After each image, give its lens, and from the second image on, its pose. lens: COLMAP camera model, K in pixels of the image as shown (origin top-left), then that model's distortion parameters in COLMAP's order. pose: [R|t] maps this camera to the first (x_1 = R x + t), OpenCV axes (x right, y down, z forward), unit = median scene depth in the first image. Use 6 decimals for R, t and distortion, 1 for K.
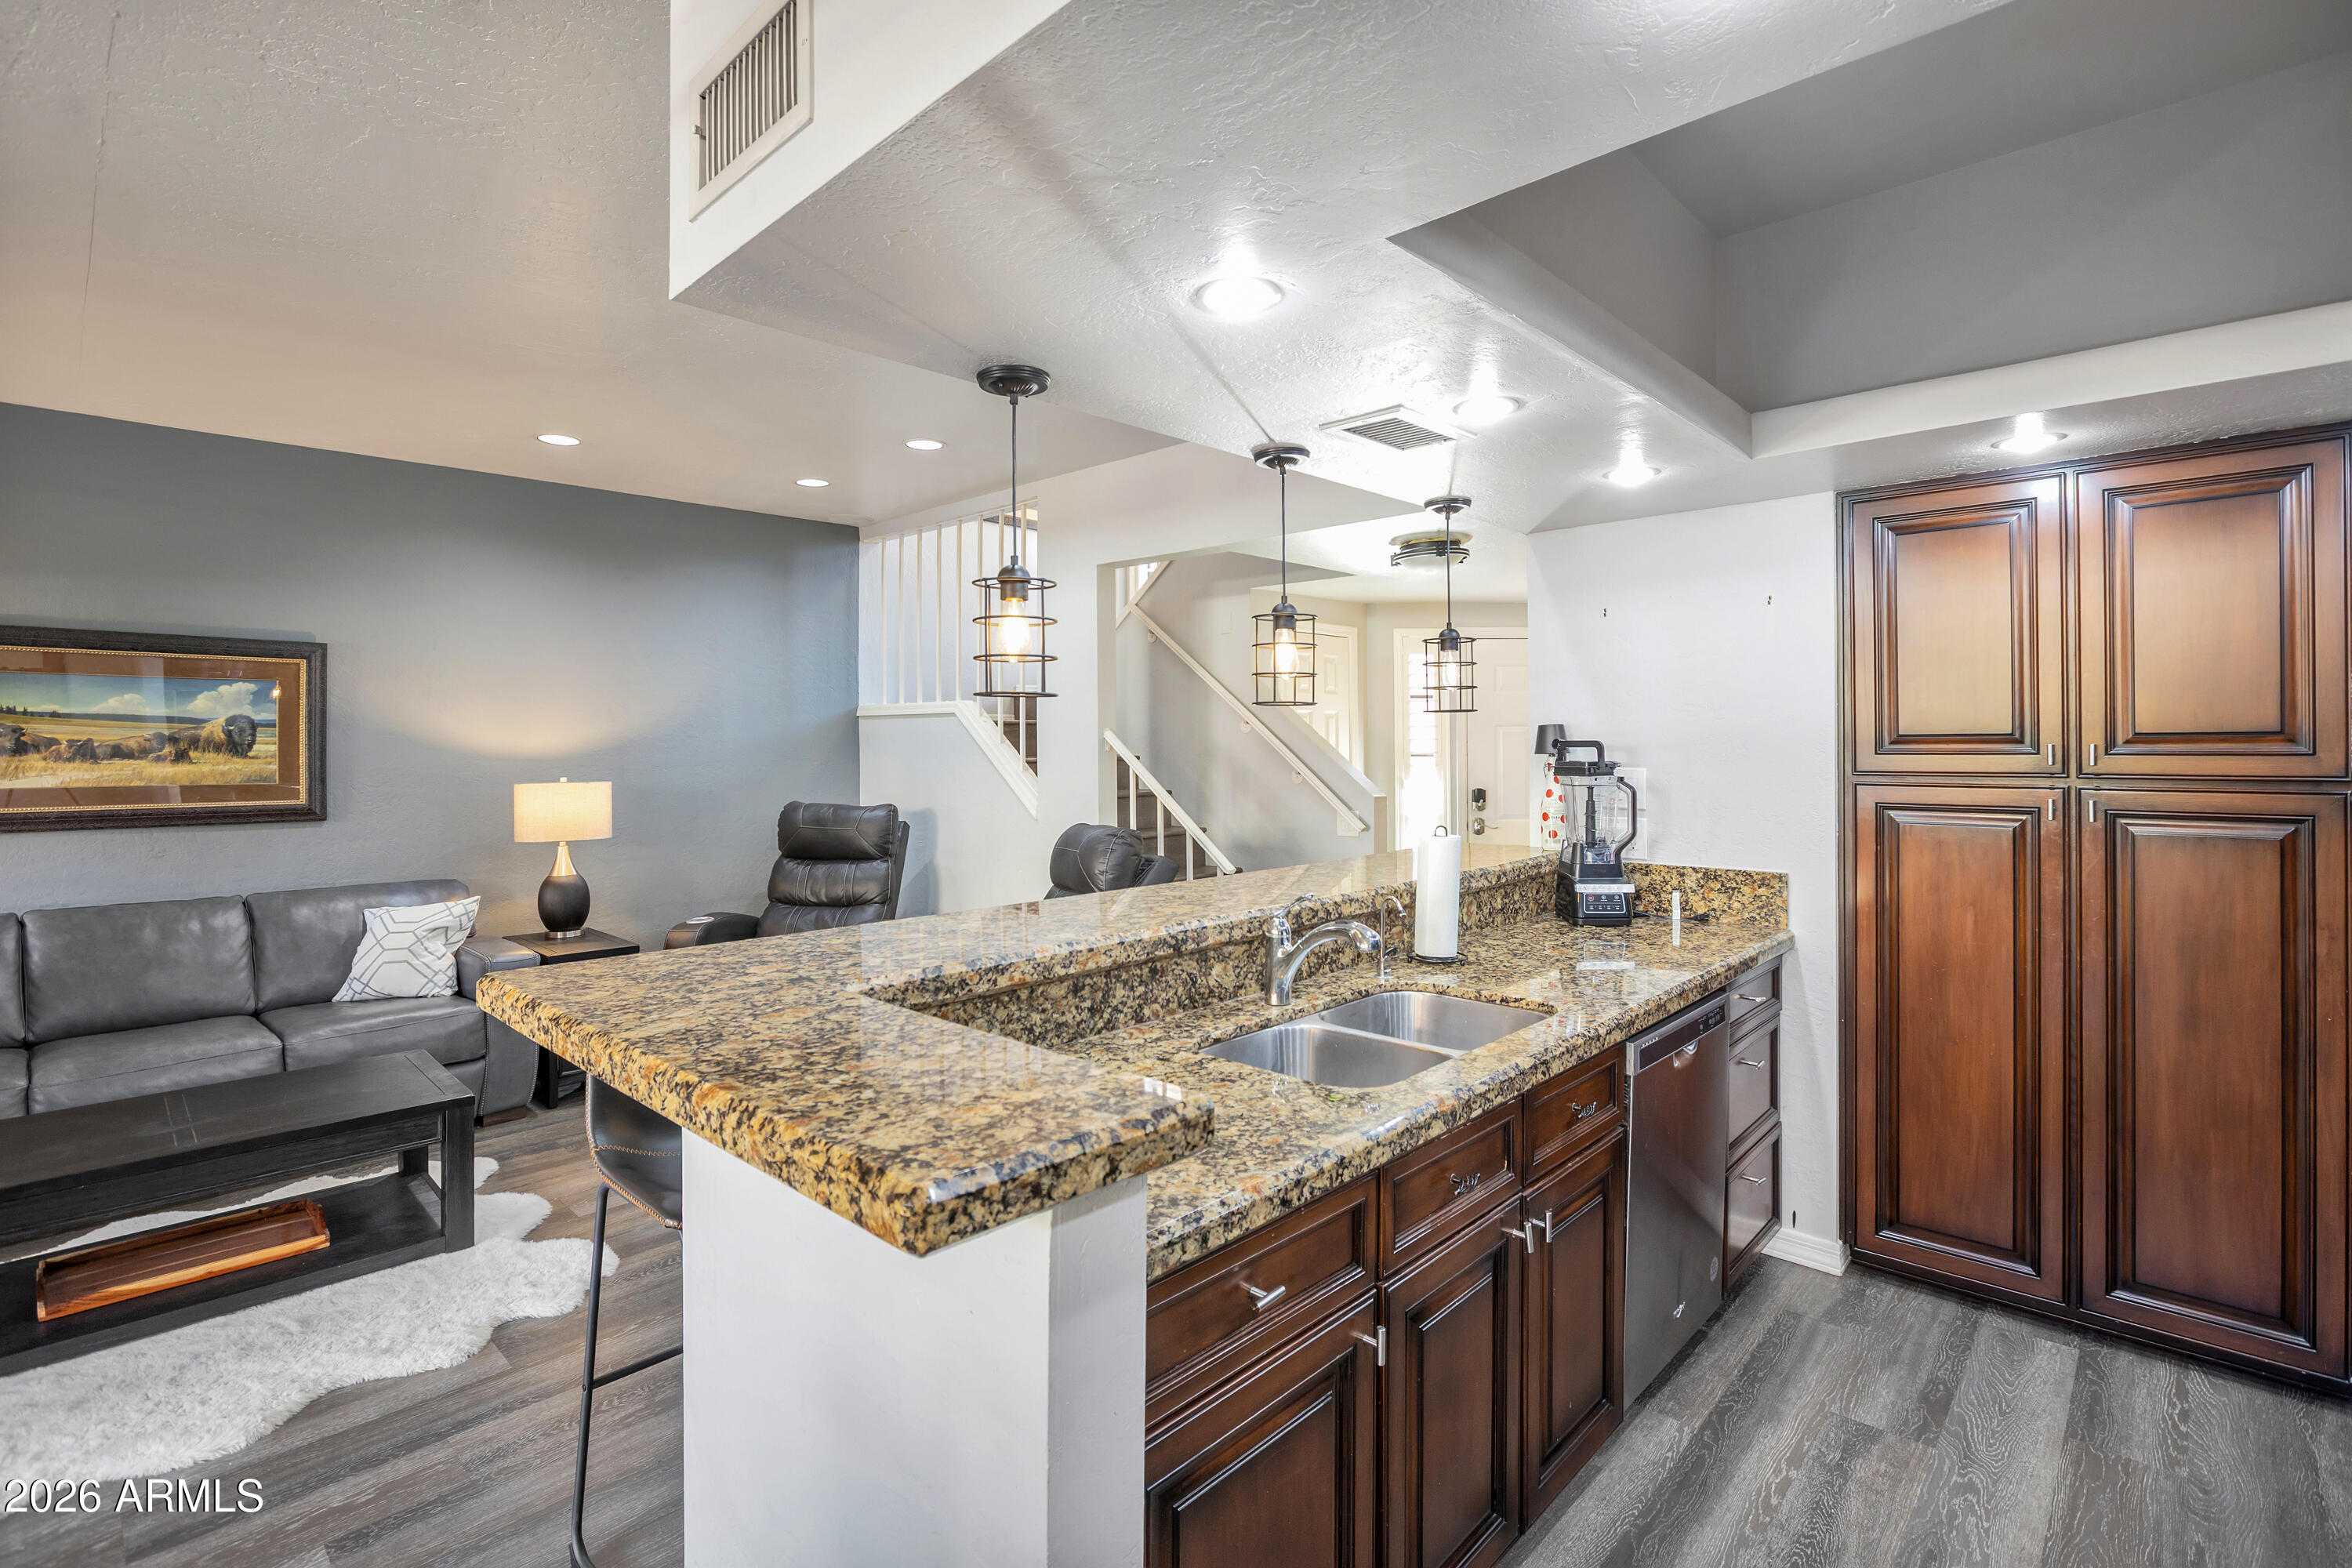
lens RADIAL K [[1070.5, 0, 1176.0], [0, 1070.5, 784.0], [0, 0, 1]] dist [-0.004059, 0.000533]
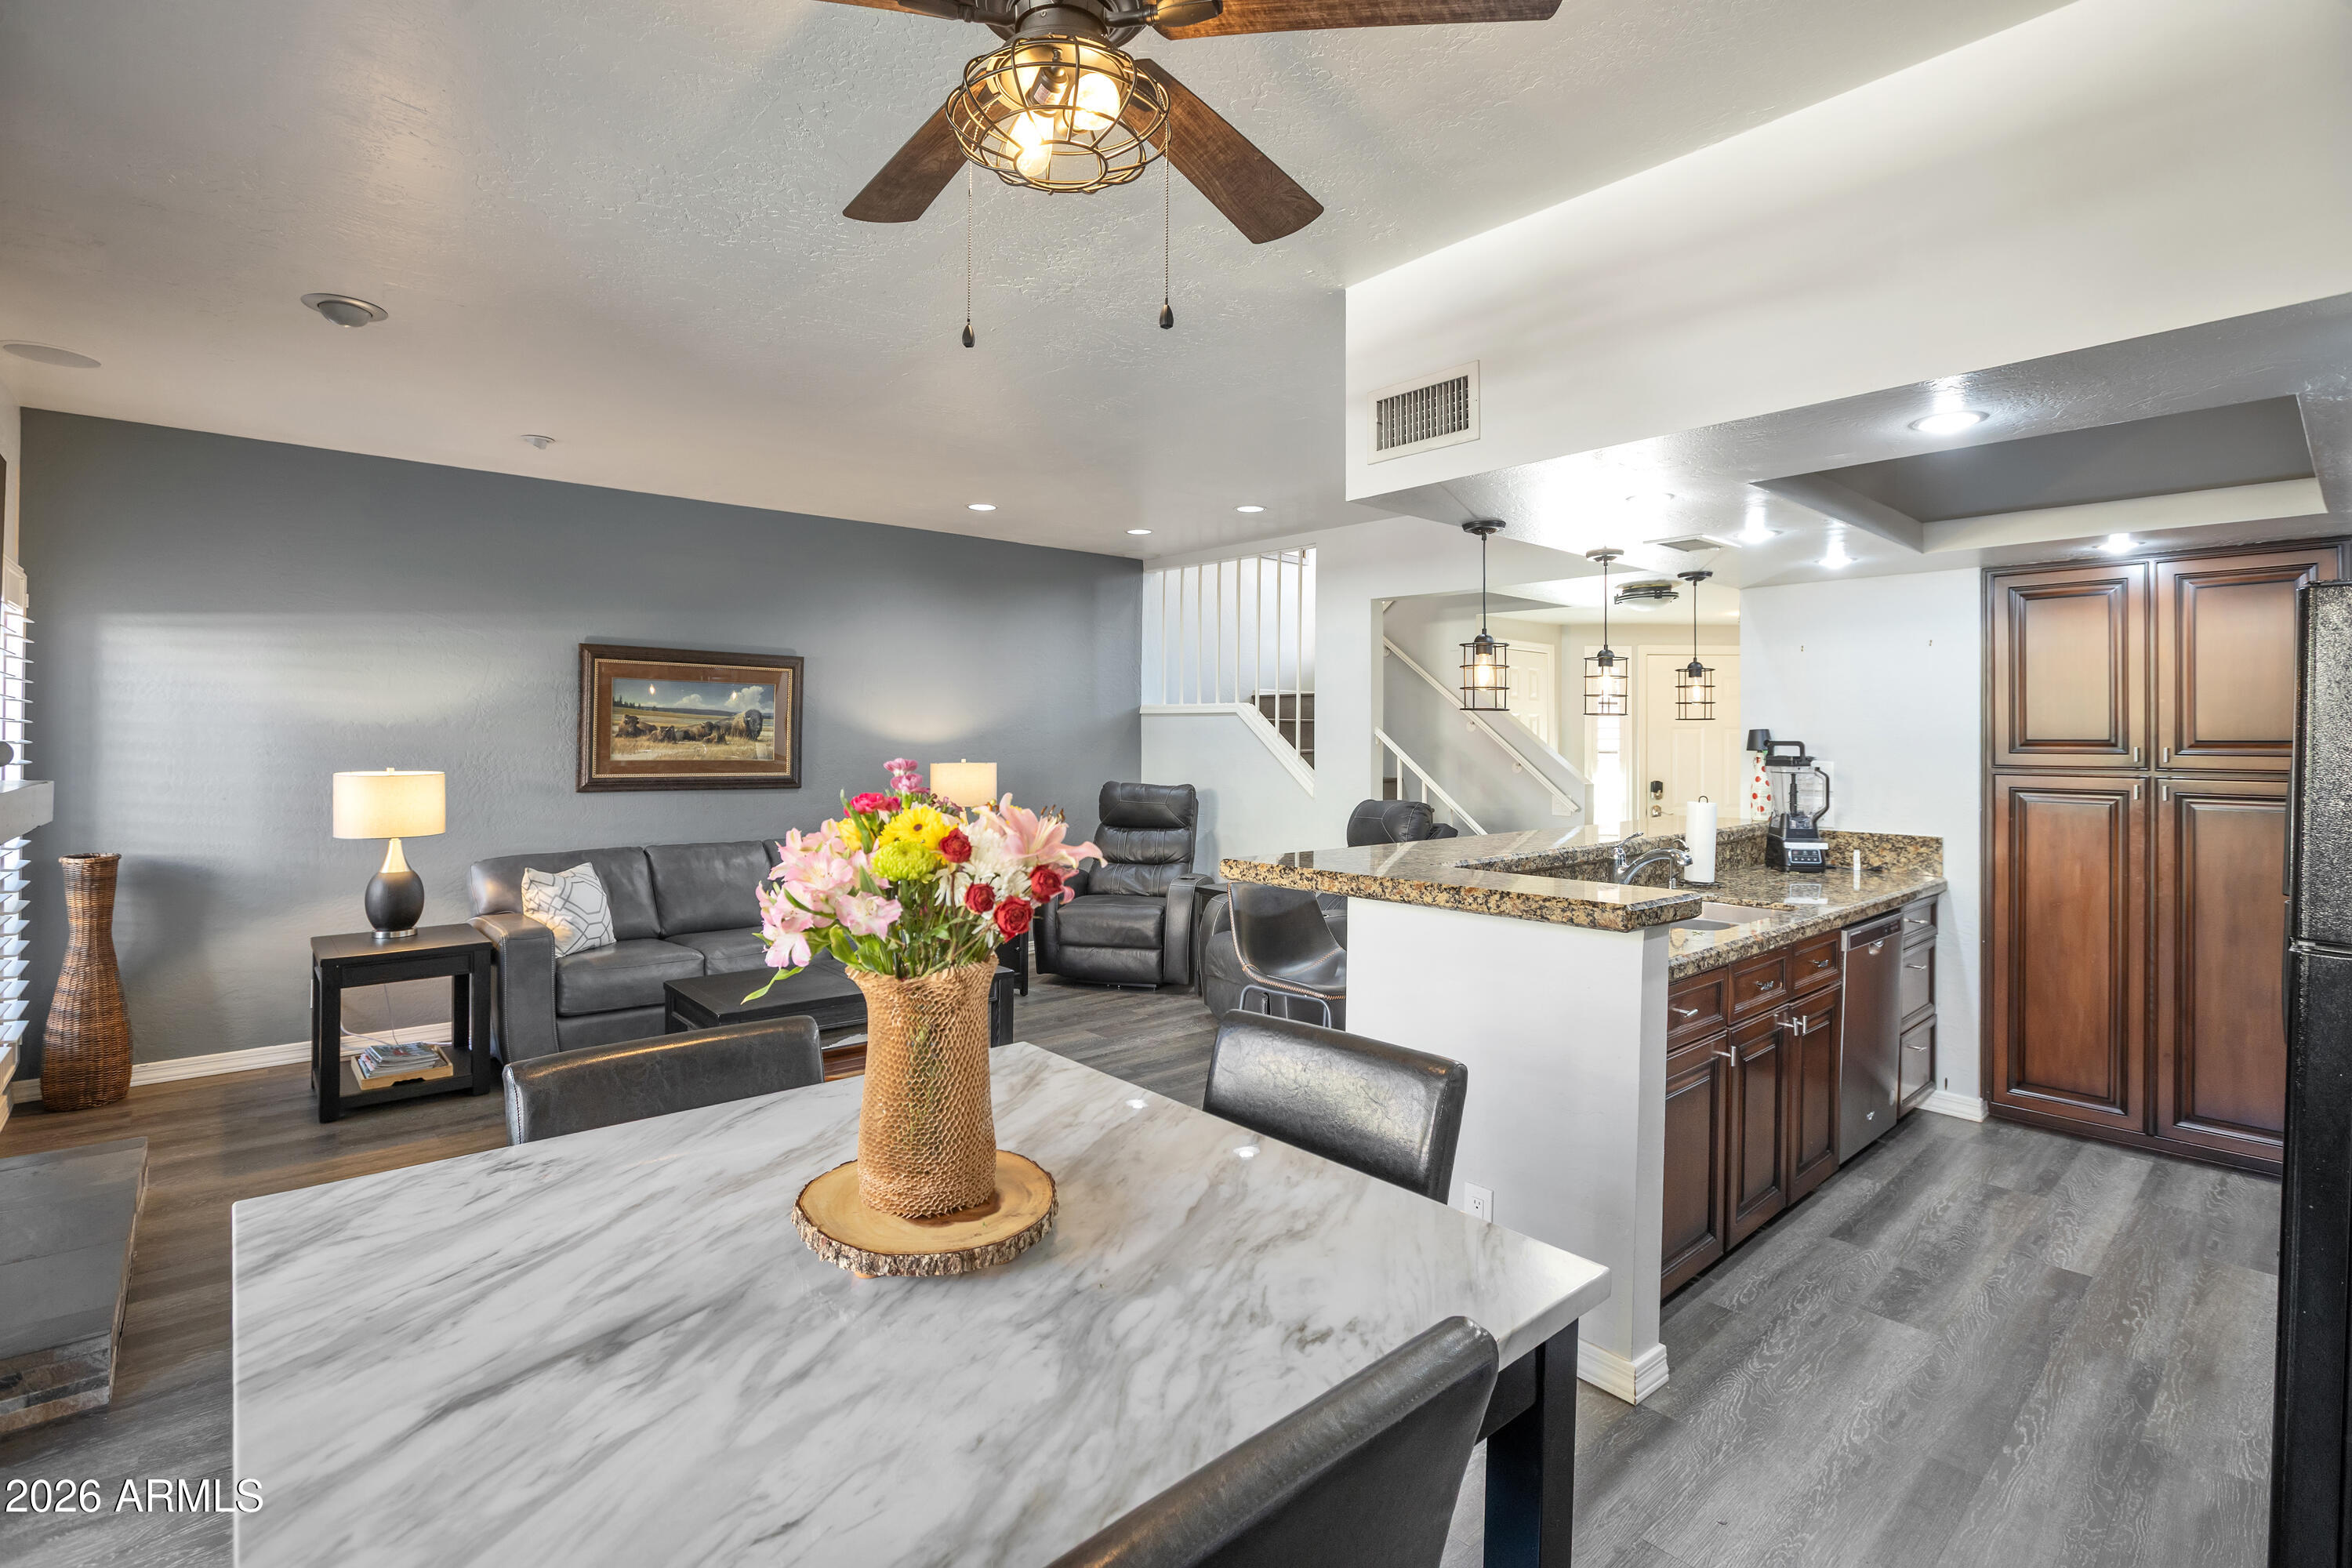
lens RADIAL K [[1099.3, 0, 1165.9], [0, 1099.3, 768.1], [0, 0, 1]] dist [-0.000684, -0.001202]
pose [[0.996916, 0.014881, -0.077053, -0.337372], [-0.015791, 0.999813, -0.011206, 0.025190], [0.076871, 0.012388, 0.996964, -0.521607]]
